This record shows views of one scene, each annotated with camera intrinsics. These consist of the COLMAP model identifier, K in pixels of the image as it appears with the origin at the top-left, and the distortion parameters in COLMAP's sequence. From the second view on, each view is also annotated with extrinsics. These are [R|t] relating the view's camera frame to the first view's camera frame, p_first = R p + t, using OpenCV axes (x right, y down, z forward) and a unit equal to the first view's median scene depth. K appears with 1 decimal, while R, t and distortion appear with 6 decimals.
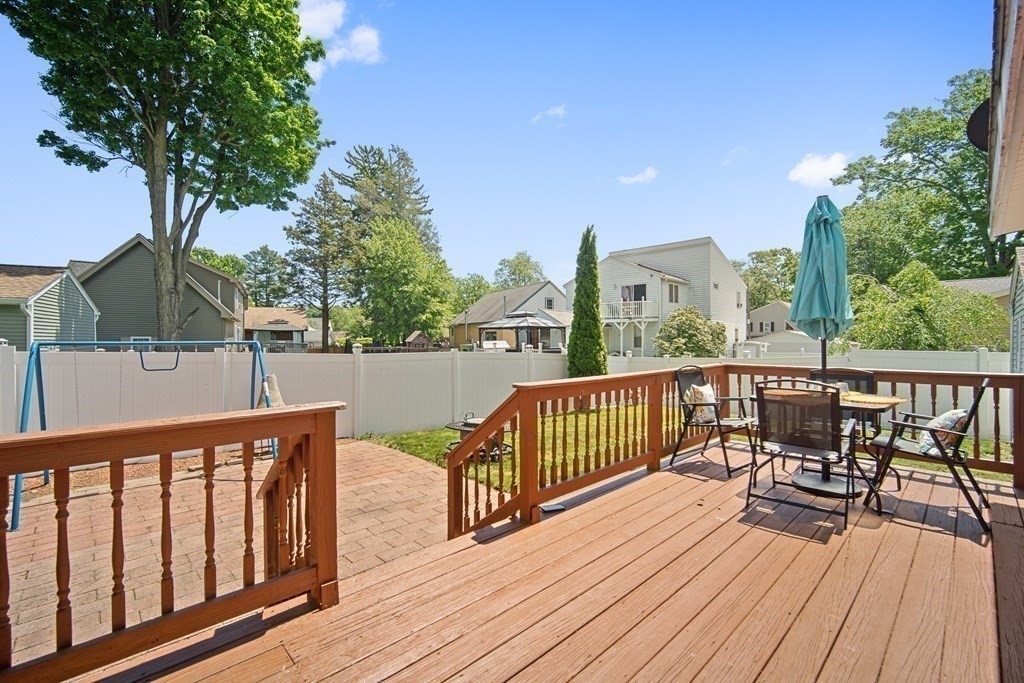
lens RADIAL K [[476.7, 0, 513.4], [0, 476.7, 338.1], [0, 0, 1]] dist [0.002336, 0.005479]
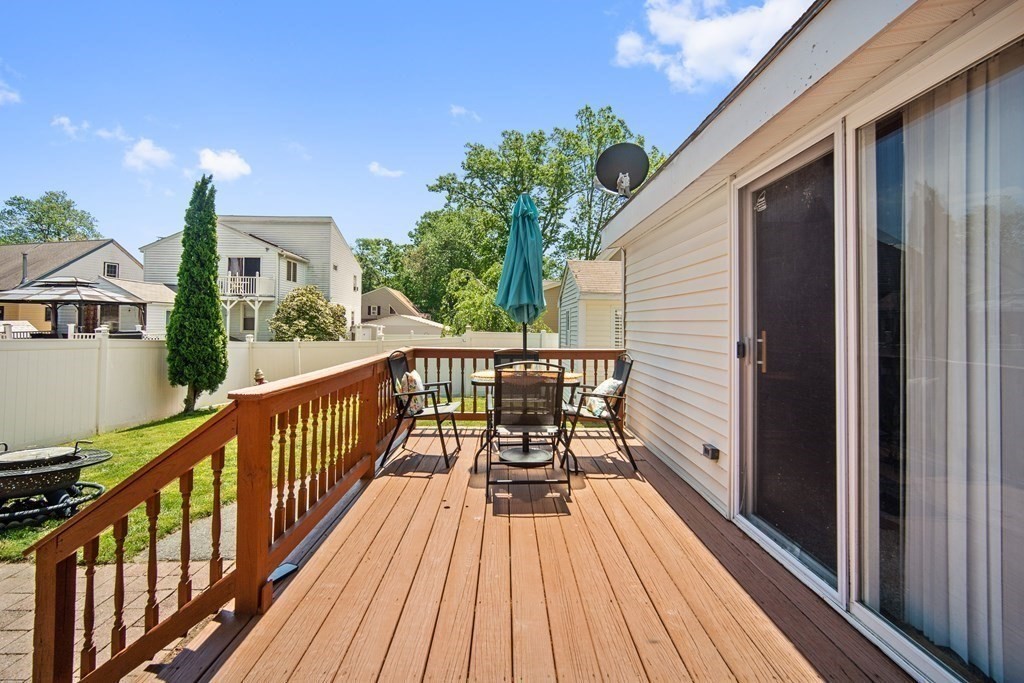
lens RADIAL K [[476.7, 0, 523.2], [0, 476.7, 318.5], [0, 0, 1]] dist [0.002336, 0.005479]
pose [[0.690779, 0.014194, 0.722927, -0.027367], [-0.011575, 0.999896, -0.008571, 0.000223], [-0.722973, -0.002447, 0.690871, 0.046752]]
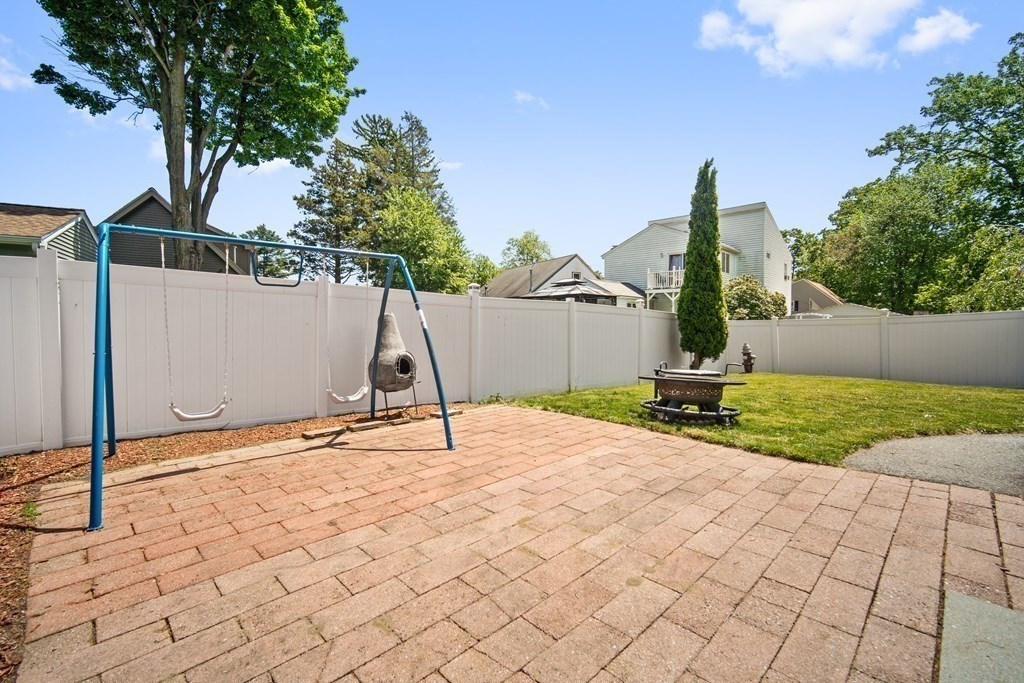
lens RADIAL K [[476.7, 0, 517.0], [0, 476.7, 334.4], [0, 0, 1]] dist [0.002336, 0.005479]
pose [[0.999845, 0.001195, 0.017578, -0.117564], [-0.001621, 0.999705, 0.024221, 0.033052], [-0.017544, -0.024246, 0.999552, 0.090539]]
